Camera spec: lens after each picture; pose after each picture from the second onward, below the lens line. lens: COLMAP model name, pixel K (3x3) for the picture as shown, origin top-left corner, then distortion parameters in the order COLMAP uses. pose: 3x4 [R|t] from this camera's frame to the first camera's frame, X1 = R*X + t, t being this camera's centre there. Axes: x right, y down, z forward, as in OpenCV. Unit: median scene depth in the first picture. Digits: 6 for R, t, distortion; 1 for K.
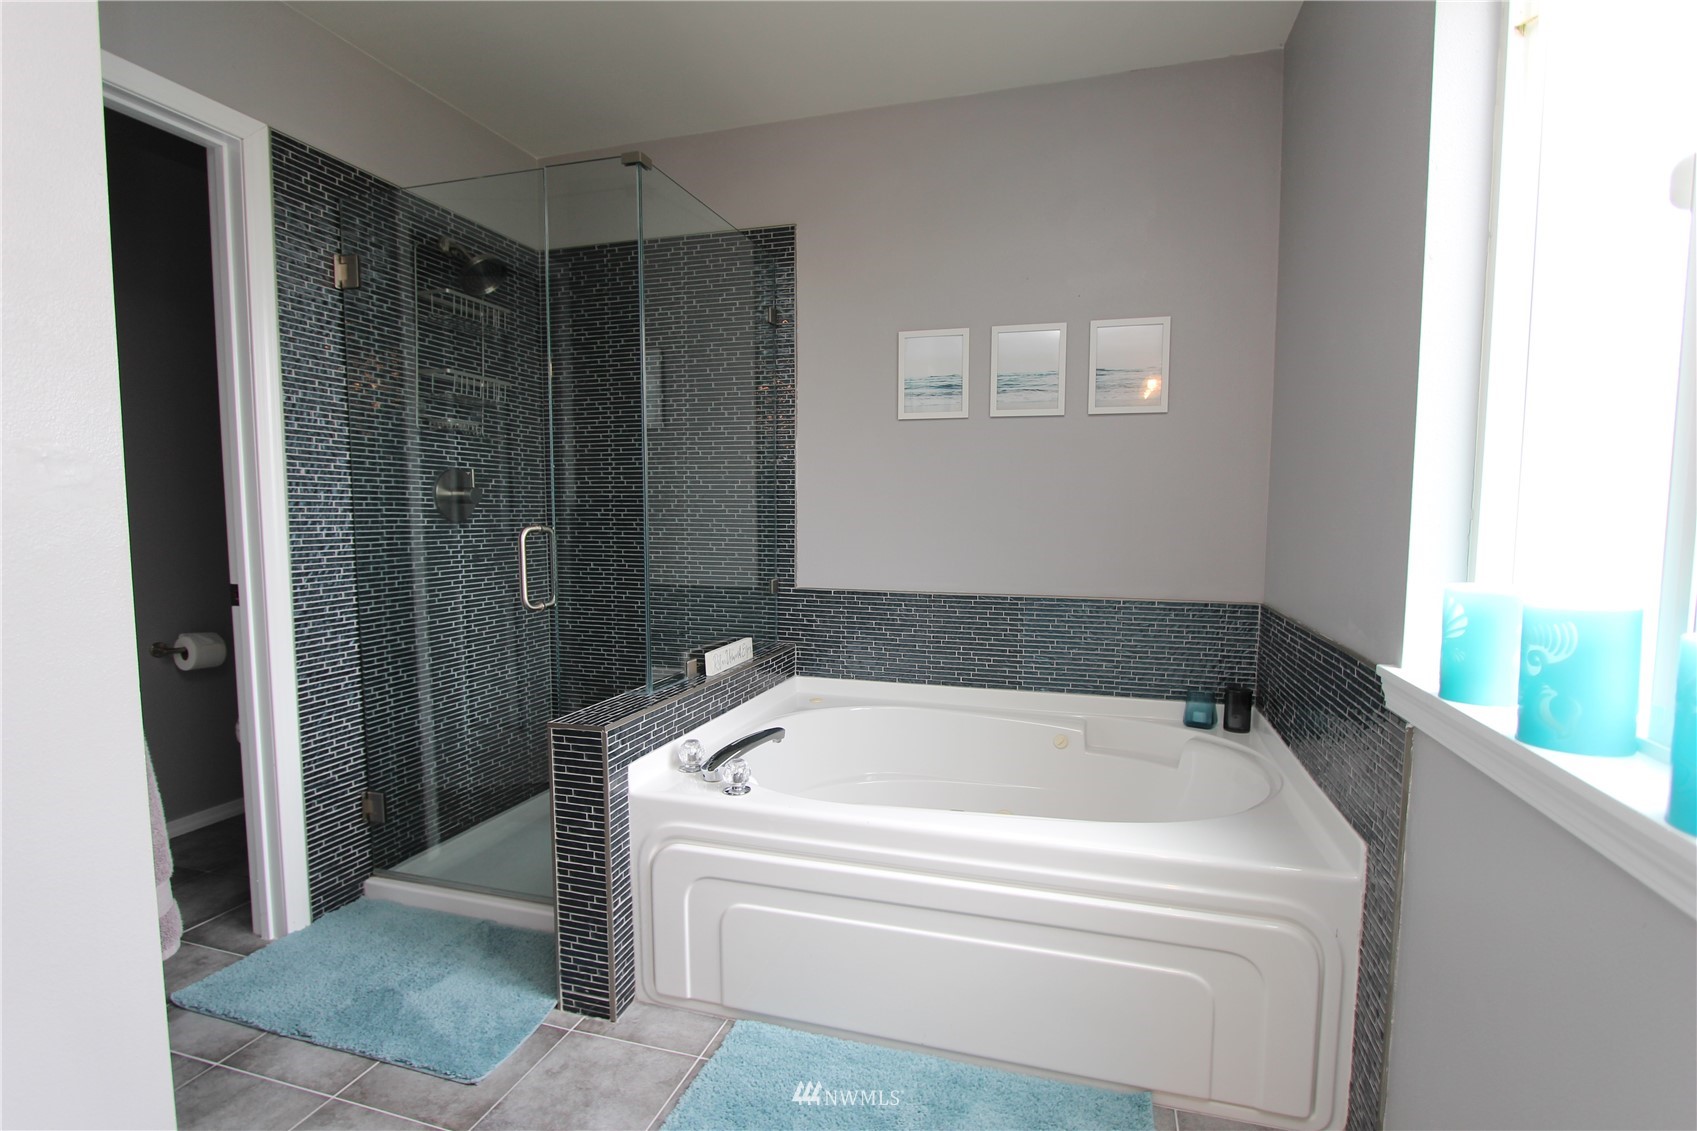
lens RADIAL K [[810.4, 0, 856.0], [0, 810.4, 576.1], [0, 0, 1]] dist [-0.020071, 0.000474]
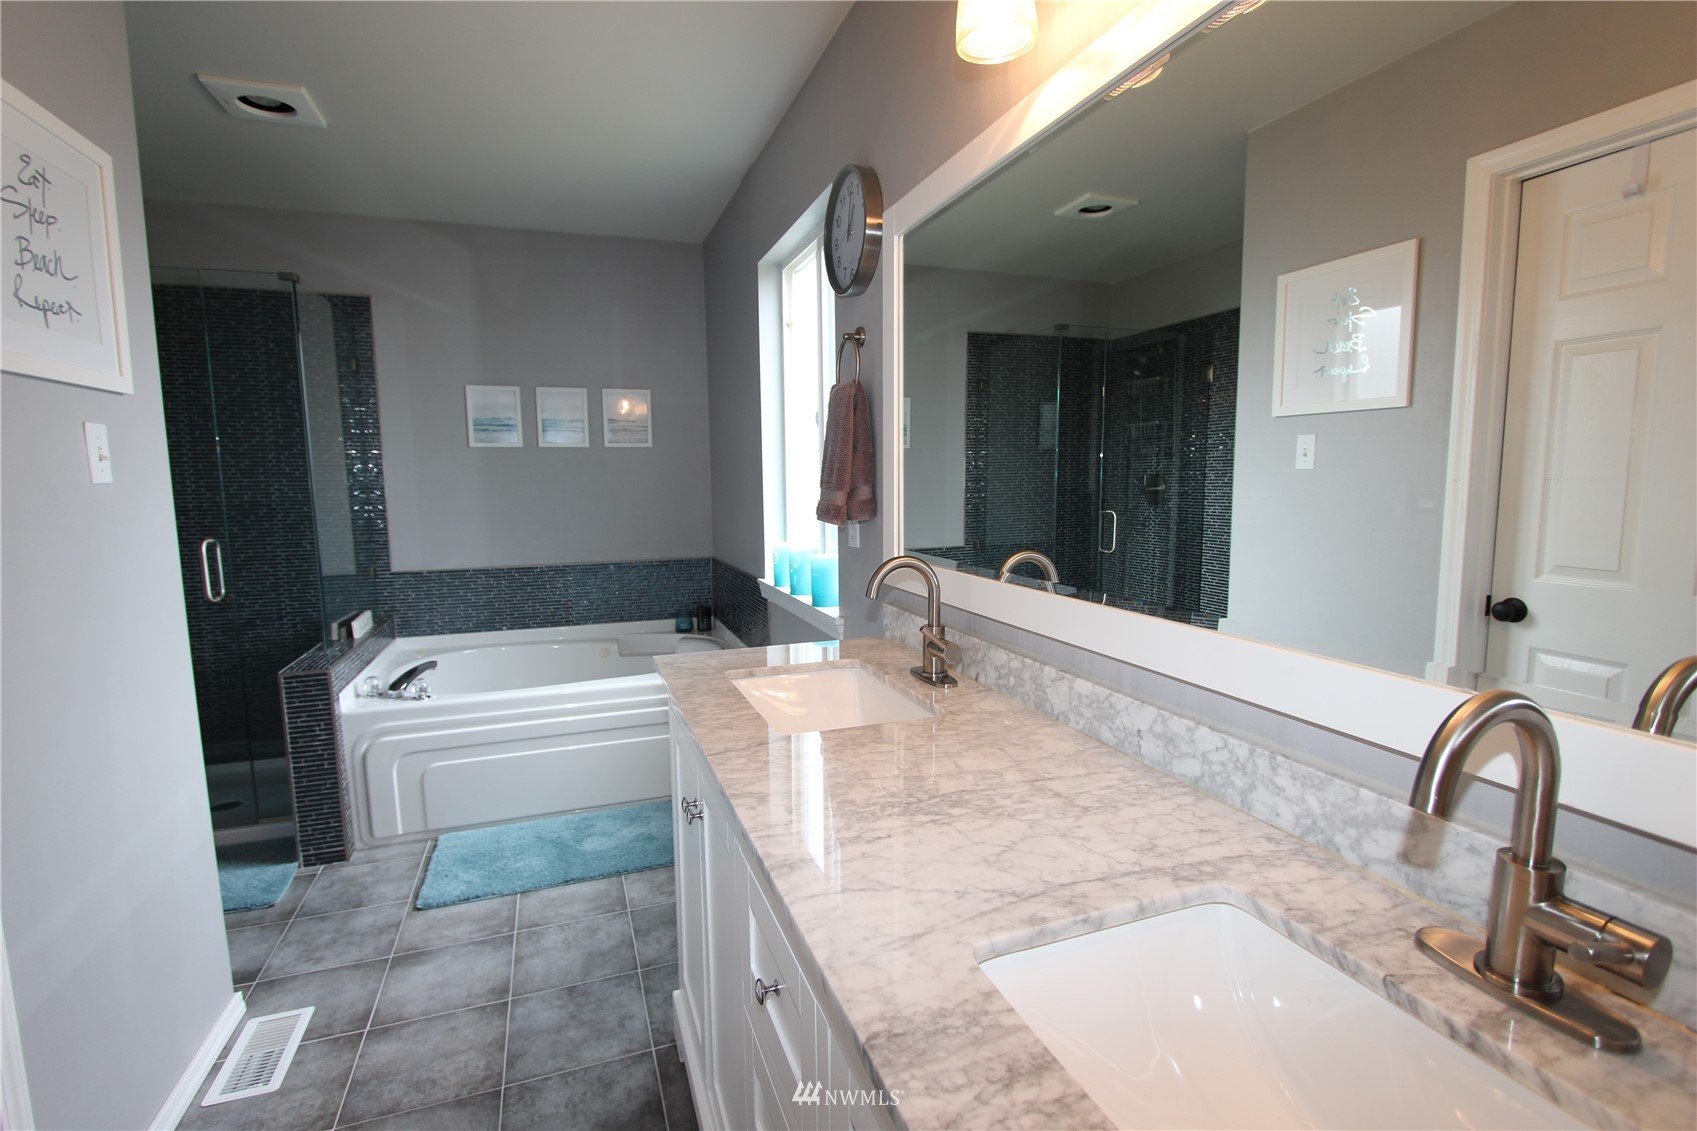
lens RADIAL K [[810.4, 0, 855.2], [0, 810.4, 571.8], [0, 0, 1]] dist [-0.020071, 0.000474]
pose [[0.803450, -0.085170, 0.589249, -0.284631], [0.063374, 0.996326, 0.057596, -0.015874], [-0.591990, -0.008932, 0.805896, -0.596582]]
